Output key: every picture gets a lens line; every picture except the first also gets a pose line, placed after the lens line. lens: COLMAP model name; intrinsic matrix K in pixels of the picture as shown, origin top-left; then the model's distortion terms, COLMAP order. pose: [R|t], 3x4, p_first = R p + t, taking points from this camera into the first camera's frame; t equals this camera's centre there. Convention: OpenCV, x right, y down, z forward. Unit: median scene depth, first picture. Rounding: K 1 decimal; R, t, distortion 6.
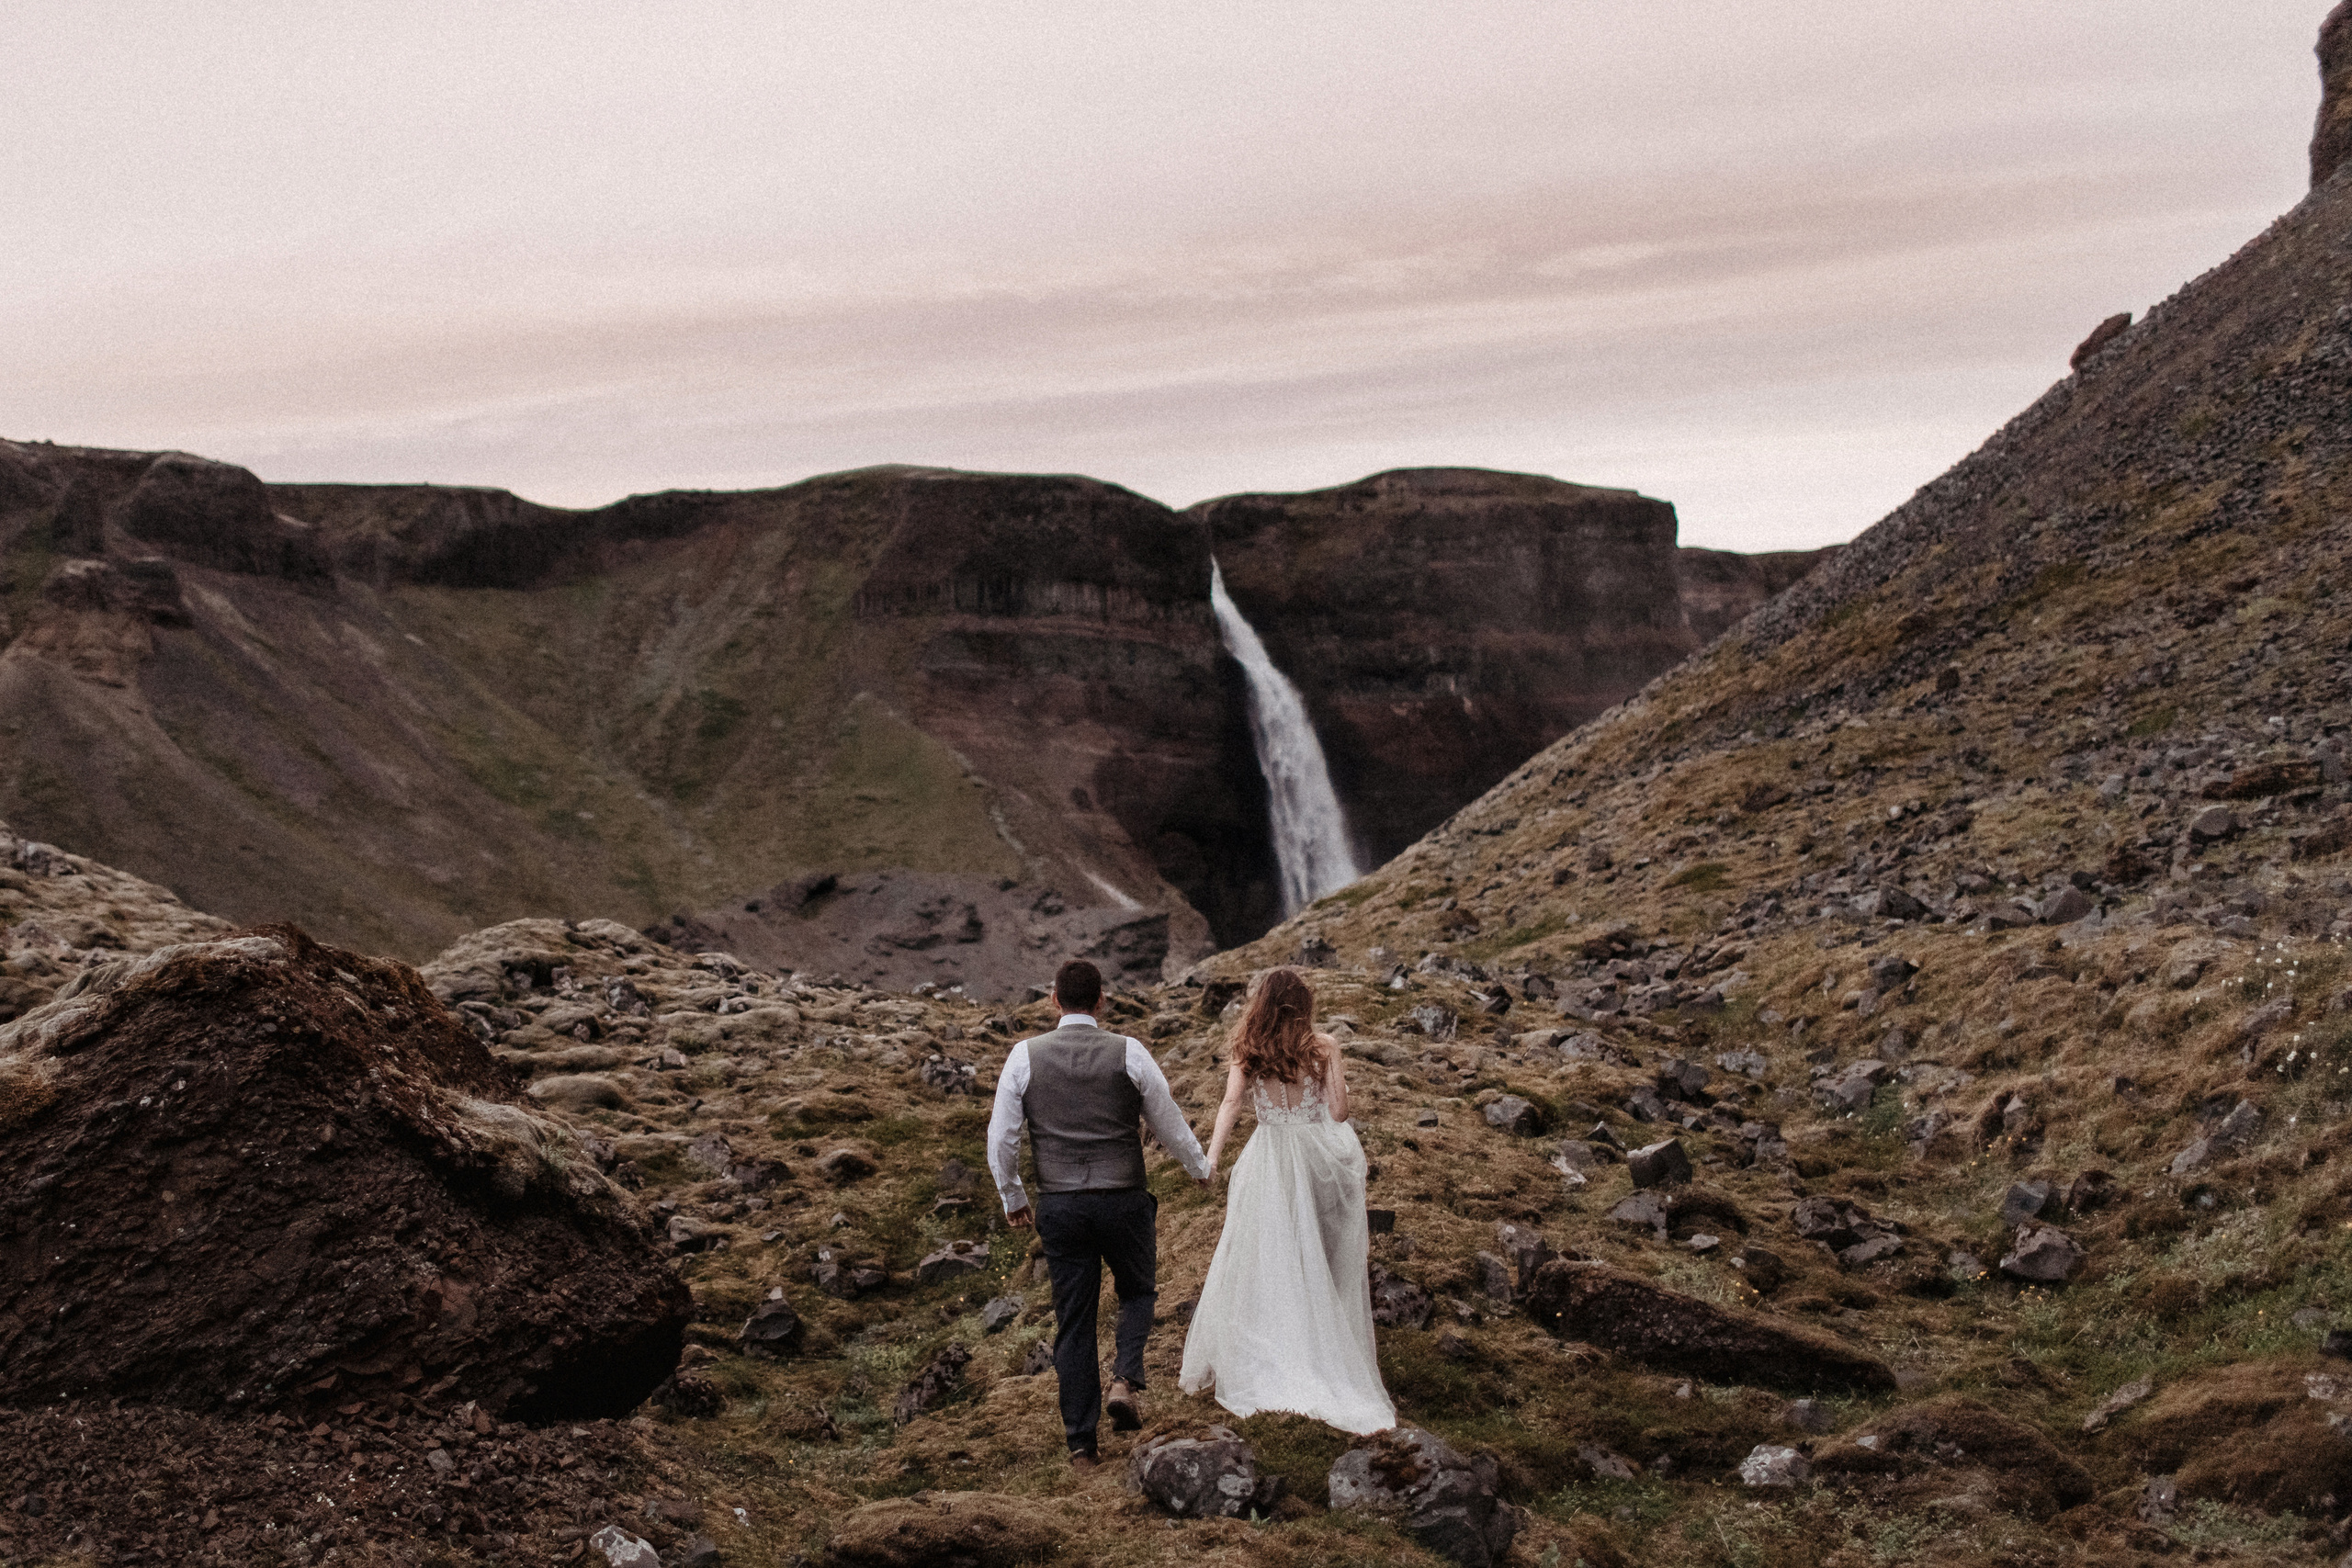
lens RADIAL K [[2581.1, 0, 990.5], [0, 2581.1, 776.8], [0, 0, 1]] dist [0.009448, -0.010478]
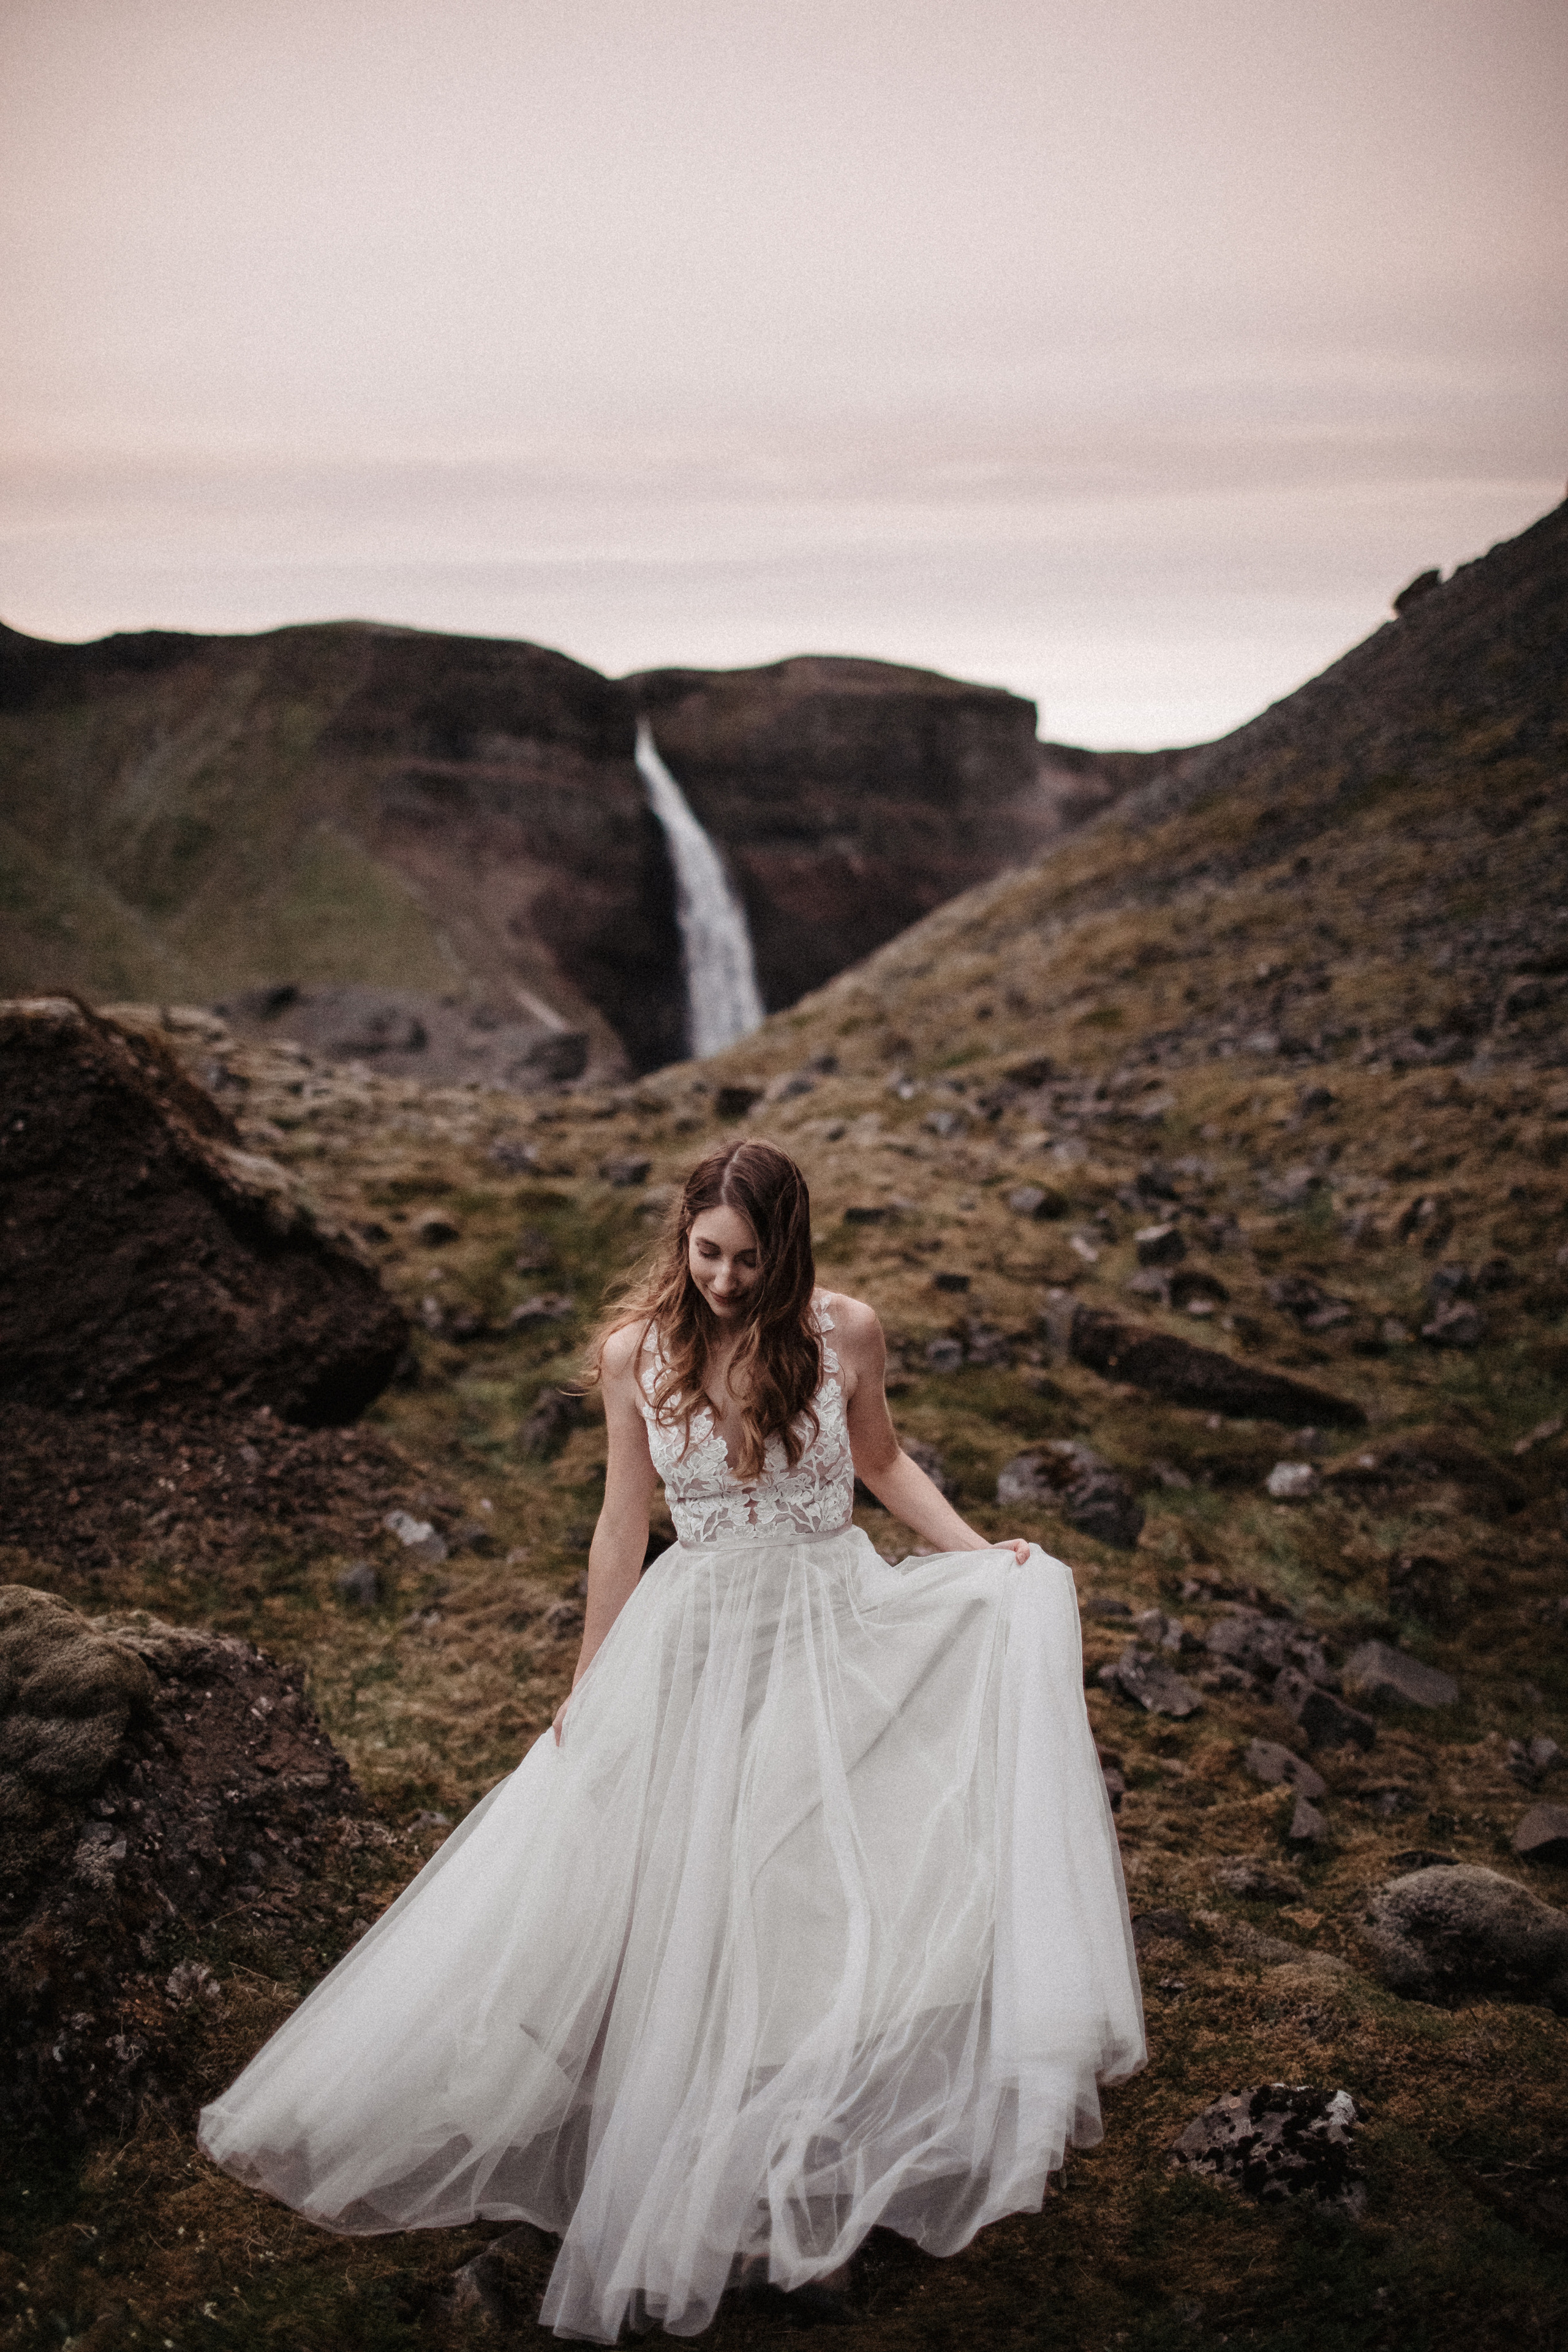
lens RADIAL K [[2262.6, 0, 784.0], [0, 2262.6, 1176.0], [0, 0, 1]] dist [-0.107502, 0.146923]
pose [[0.986704, 0.034721, 0.158774, -0.025755], [-0.052821, 0.992389, 0.111240, 0.002731], [-0.153703, -0.118148, 0.981028, -0.002759]]
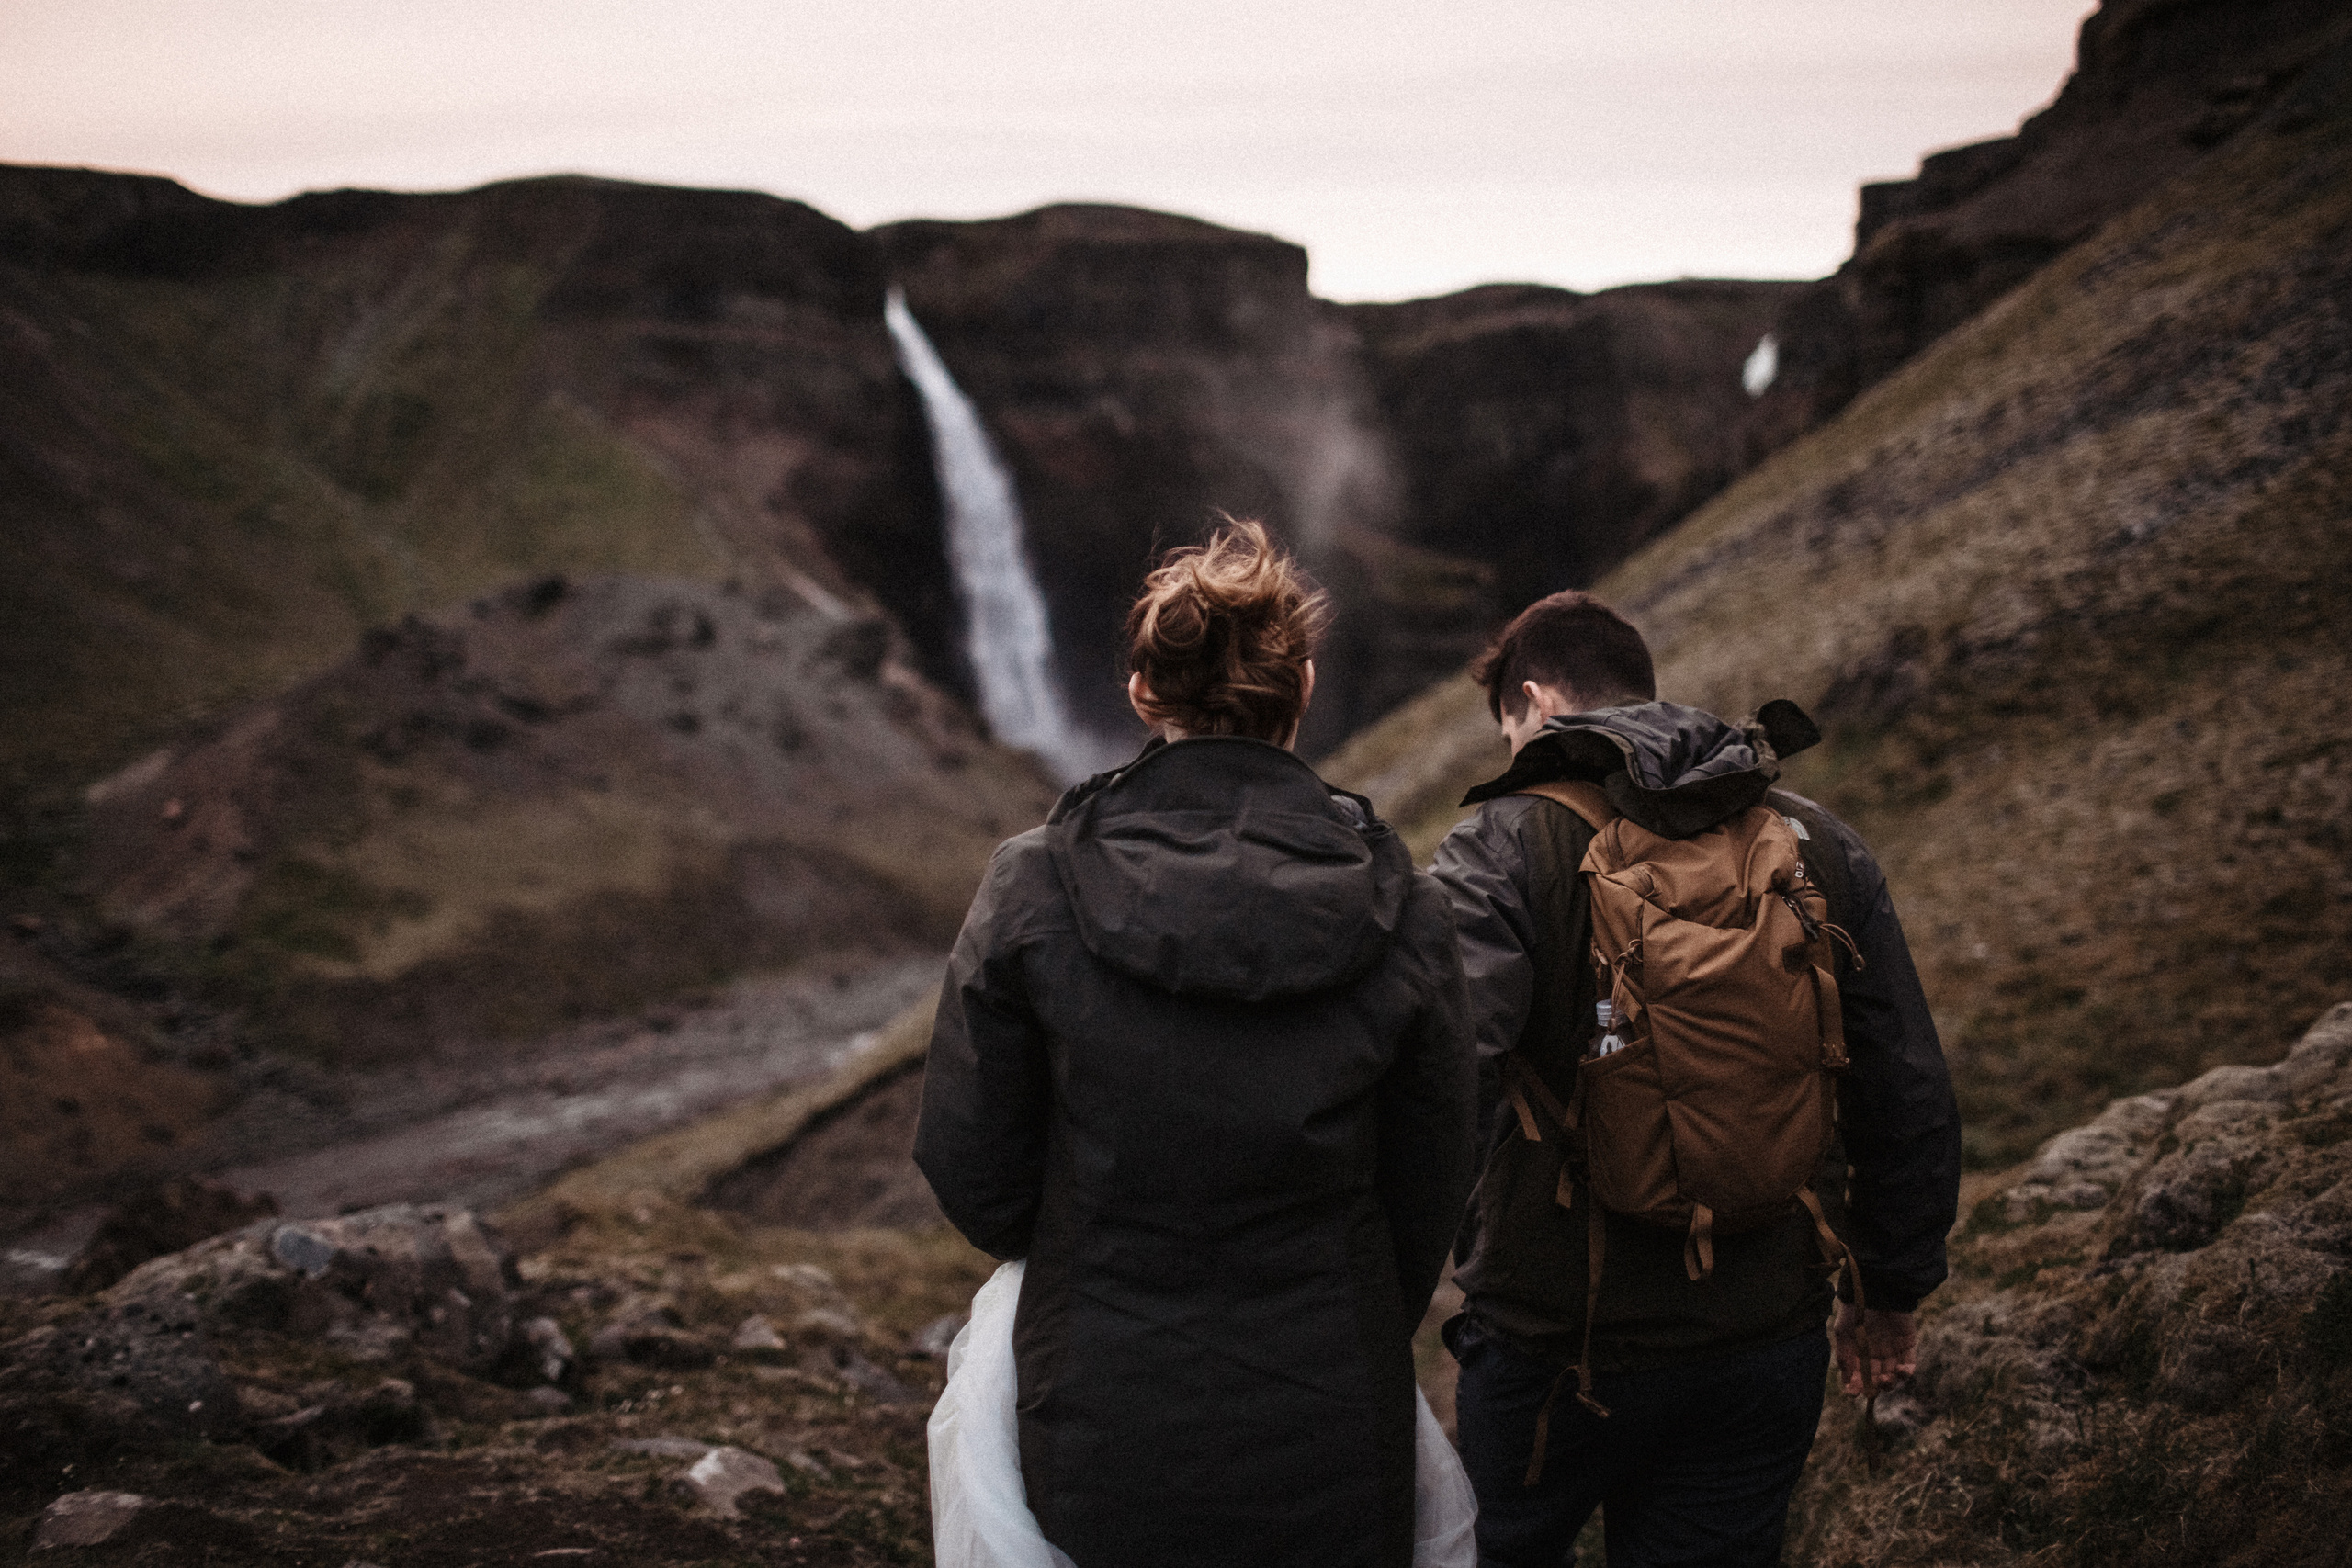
lens RADIAL K [[2319.4, 0, 1176.0], [0, 2319.4, 784.0], [0, 0, 1]] dist [-0.113191, 0.159927]
pose [[0.970546, -0.006641, 0.240826, -0.342714], [-0.023832, 0.992071, 0.123401, 0.016889], [-0.239736, -0.125505, 0.962692, 0.631233]]
